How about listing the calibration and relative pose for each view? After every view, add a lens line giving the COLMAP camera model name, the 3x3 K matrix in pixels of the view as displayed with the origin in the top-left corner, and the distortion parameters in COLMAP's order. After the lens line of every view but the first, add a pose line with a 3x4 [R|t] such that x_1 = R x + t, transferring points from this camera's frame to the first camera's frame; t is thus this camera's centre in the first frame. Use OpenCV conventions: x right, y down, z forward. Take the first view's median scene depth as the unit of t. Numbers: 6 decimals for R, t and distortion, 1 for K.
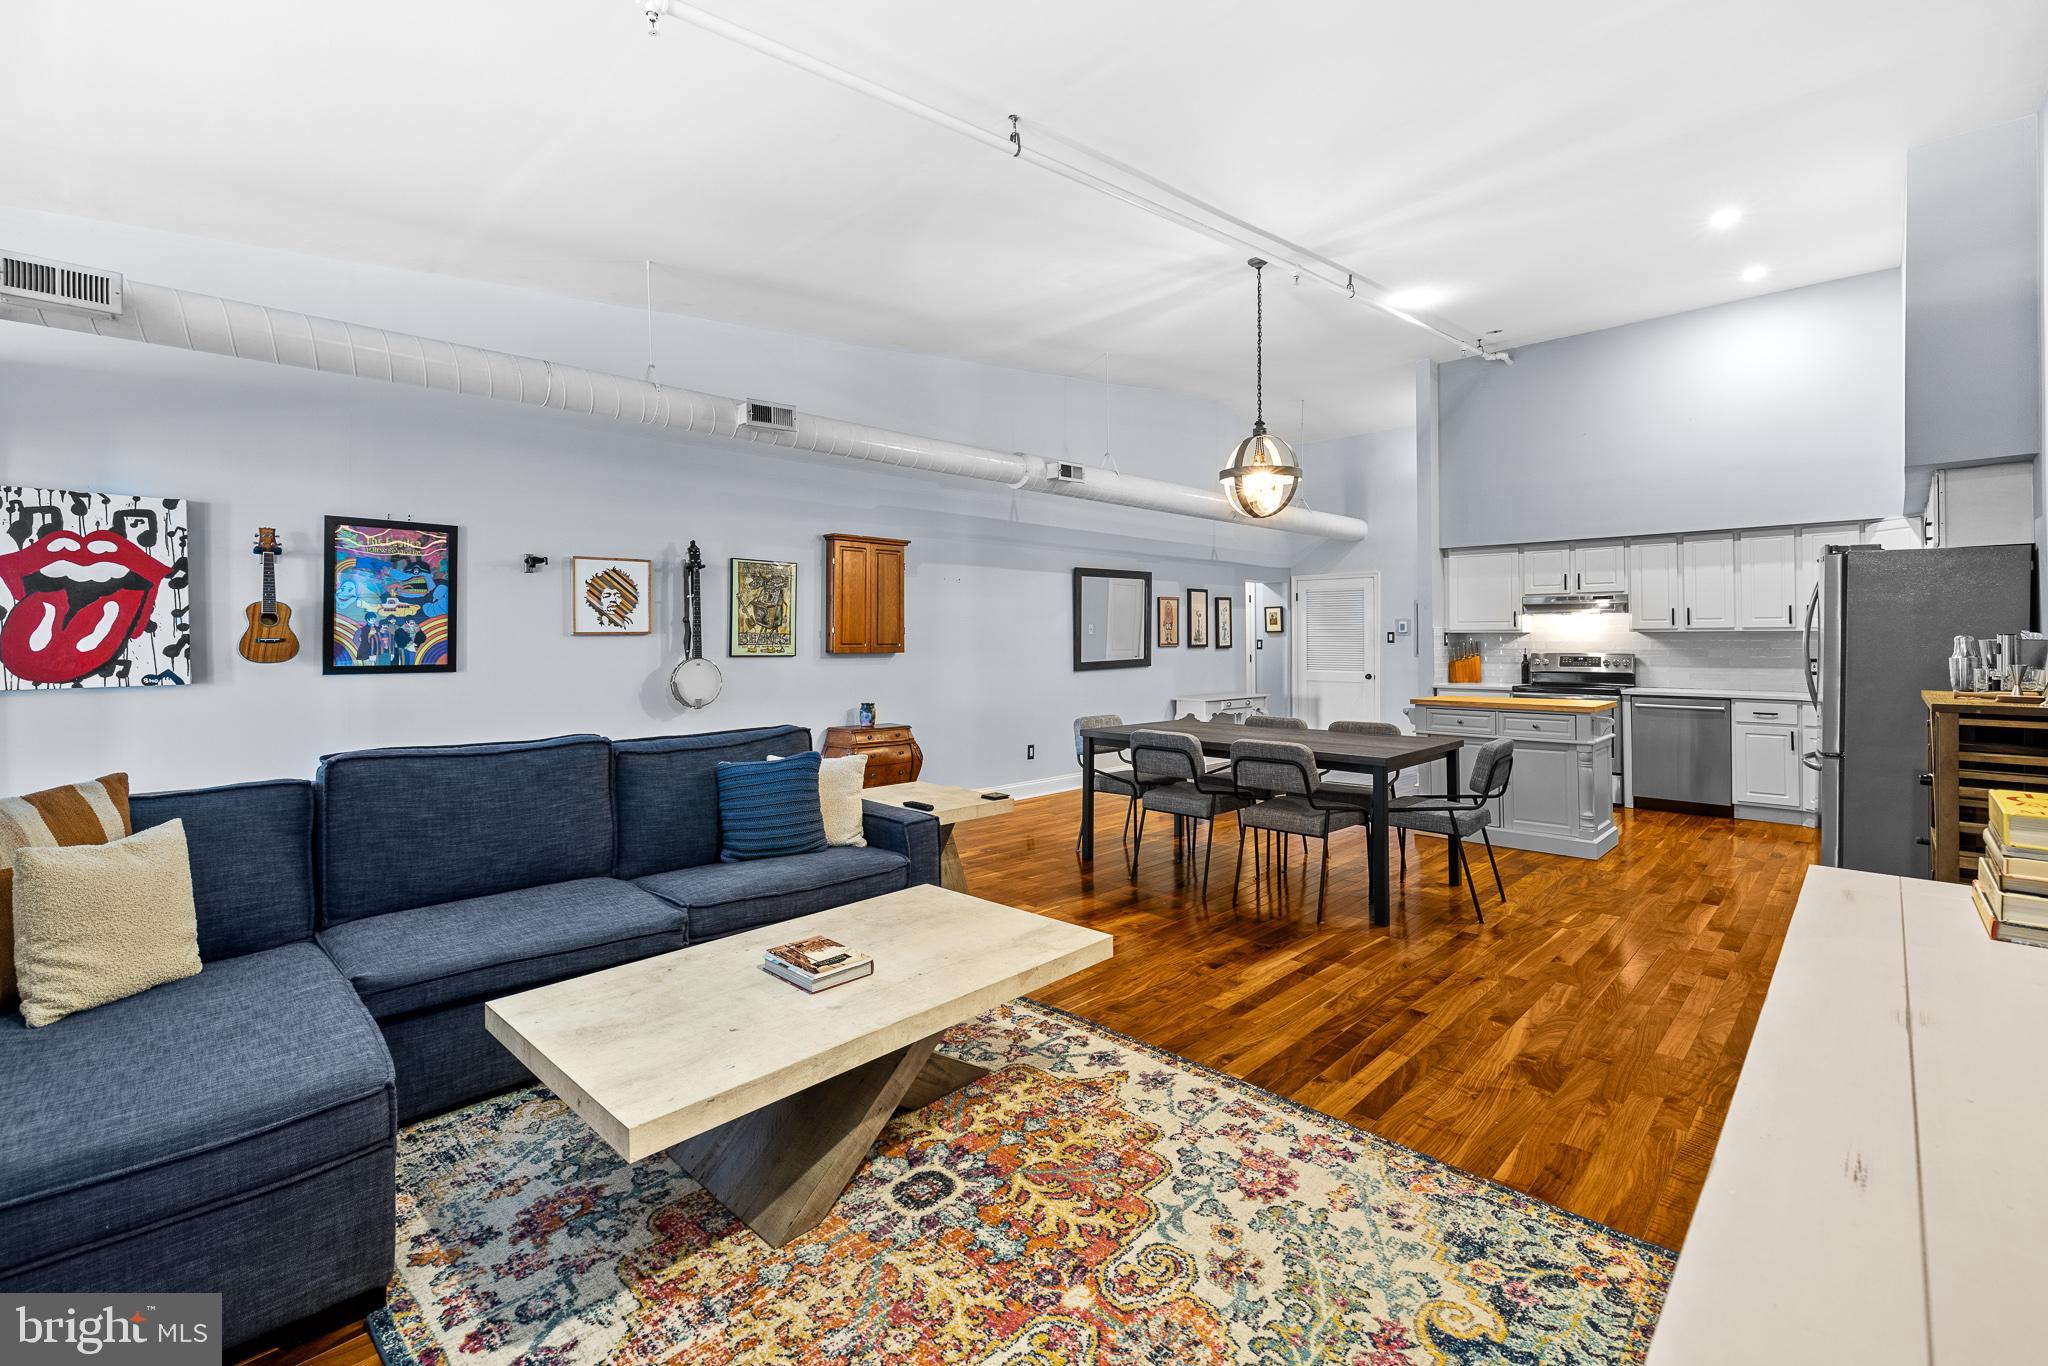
lens RADIAL K [[897.9, 0, 1003.5], [0, 897.9, 630.1], [0, 0, 1]] dist [0.001592, 0.000656]
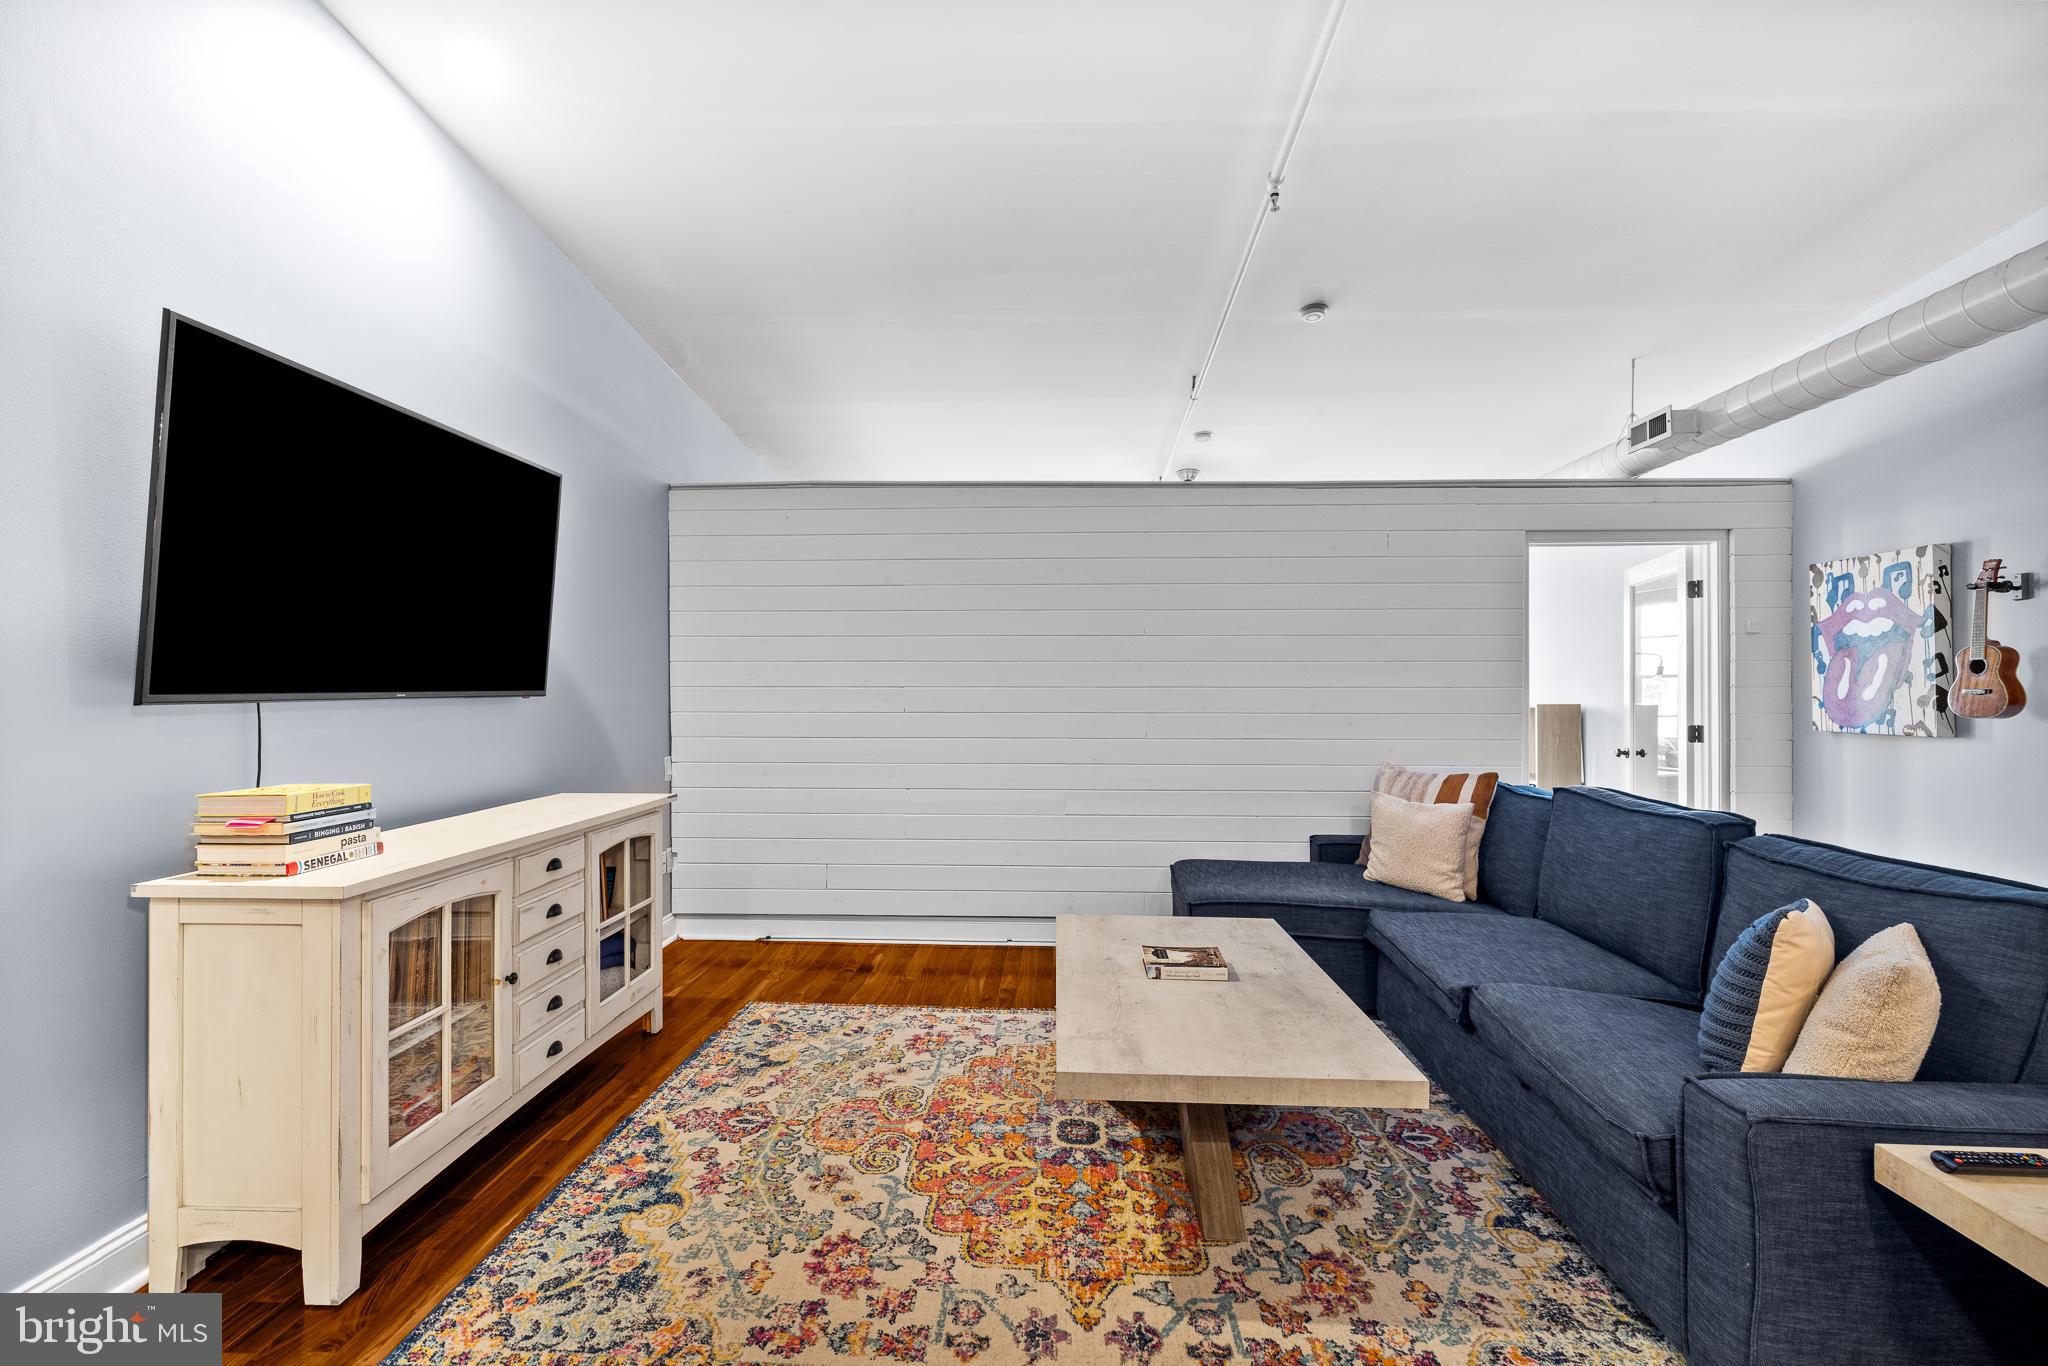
lens RADIAL K [[886.7, 0, 1035.2], [0, 886.7, 689.2], [0, 0, 1]] dist [0.001644, 0.000245]
pose [[-0.733156, 0.001912, -0.680057, 0.465347], [0.003828, 0.999992, -0.001315, 0.007632], [0.680049, -0.003567, -0.733158, 1.100838]]
